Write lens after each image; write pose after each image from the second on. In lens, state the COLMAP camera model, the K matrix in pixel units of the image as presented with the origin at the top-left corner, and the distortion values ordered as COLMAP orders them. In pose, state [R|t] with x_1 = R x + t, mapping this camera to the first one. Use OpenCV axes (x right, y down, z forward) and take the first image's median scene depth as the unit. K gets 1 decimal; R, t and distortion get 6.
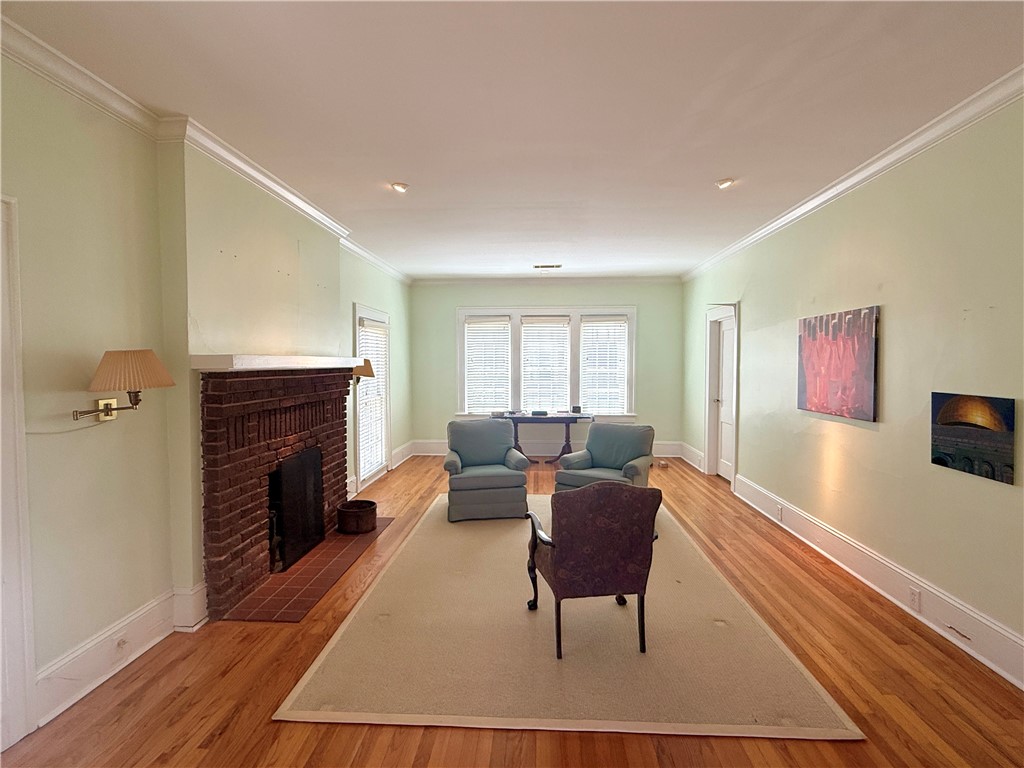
lens RADIAL K [[510.4, 0, 513.8], [0, 510.4, 384.2], [0, 0, 1]] dist [0.000164, 0.000007]
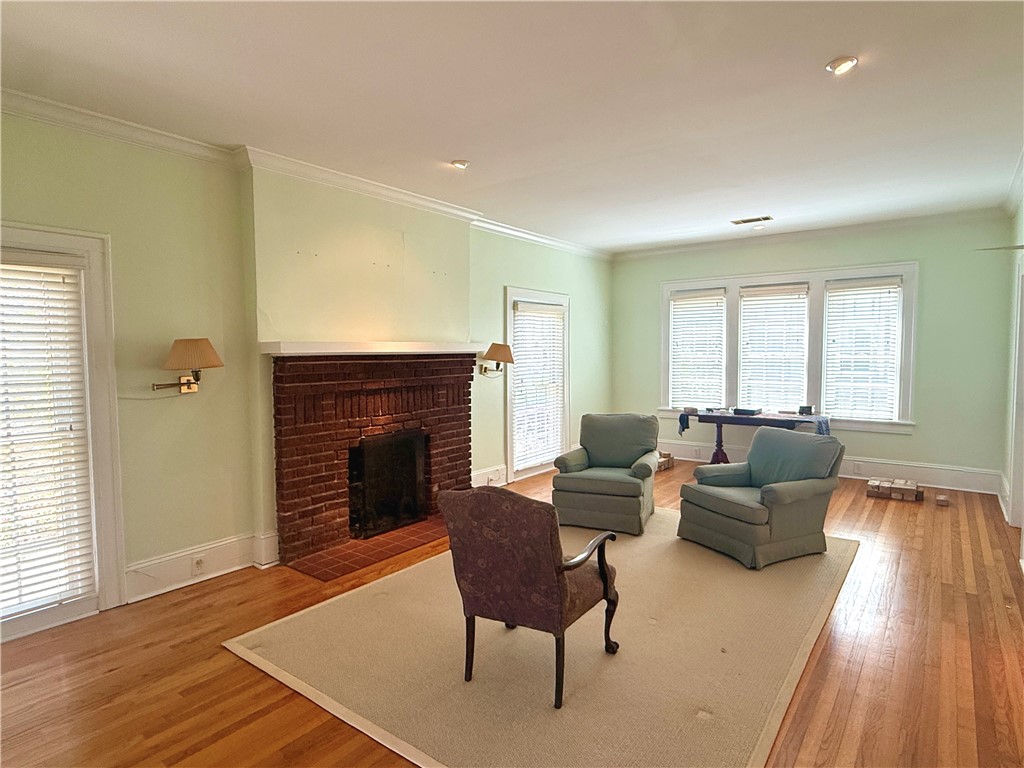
lens RADIAL K [[574.1, 0, 507.2], [0, 574.1, 384.4], [0, 0, 1]] dist [-0.004154, 0.001429]
pose [[0.825821, 0.027716, -0.563250, 0.474290], [-0.017284, 0.999566, 0.023844, 0.000360], [0.563667, -0.009956, 0.825942, 0.155457]]
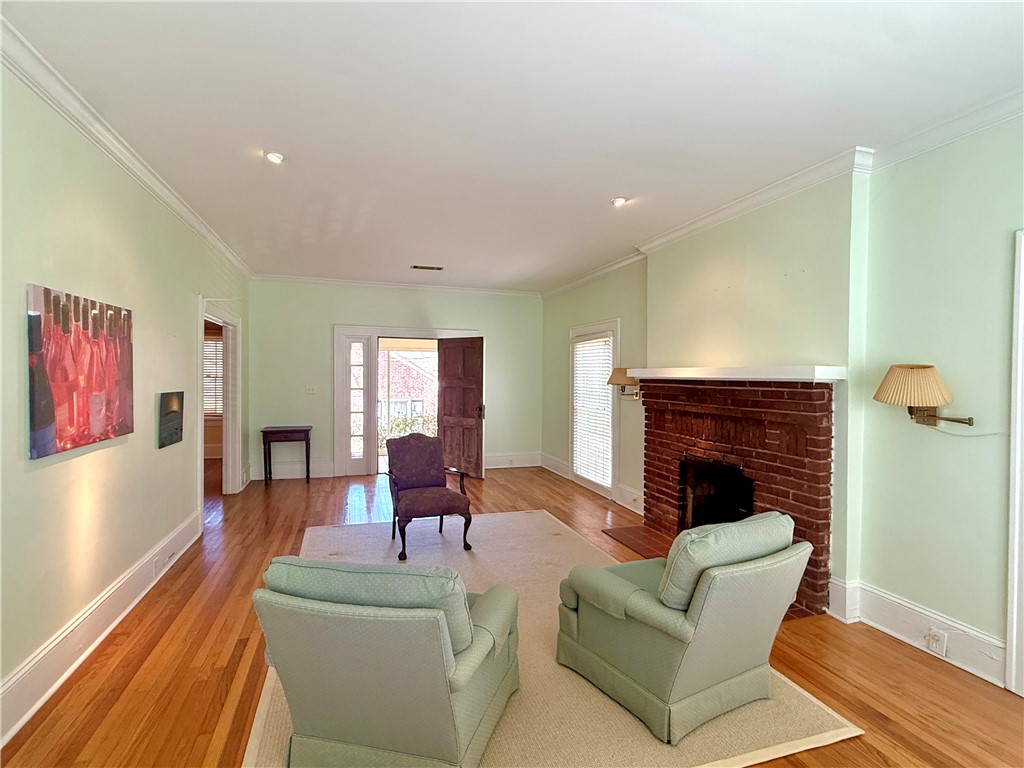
lens RADIAL K [[510.4, 0, 514.5], [0, 510.4, 380.3], [0, 0, 1]] dist [0.000164, 0.000007]
pose [[-0.935946, -0.000886, -0.352143, 0.337861], [-0.020541, 0.998431, 0.052084, -0.078542], [0.351544, 0.055982, -0.934496, 1.926075]]
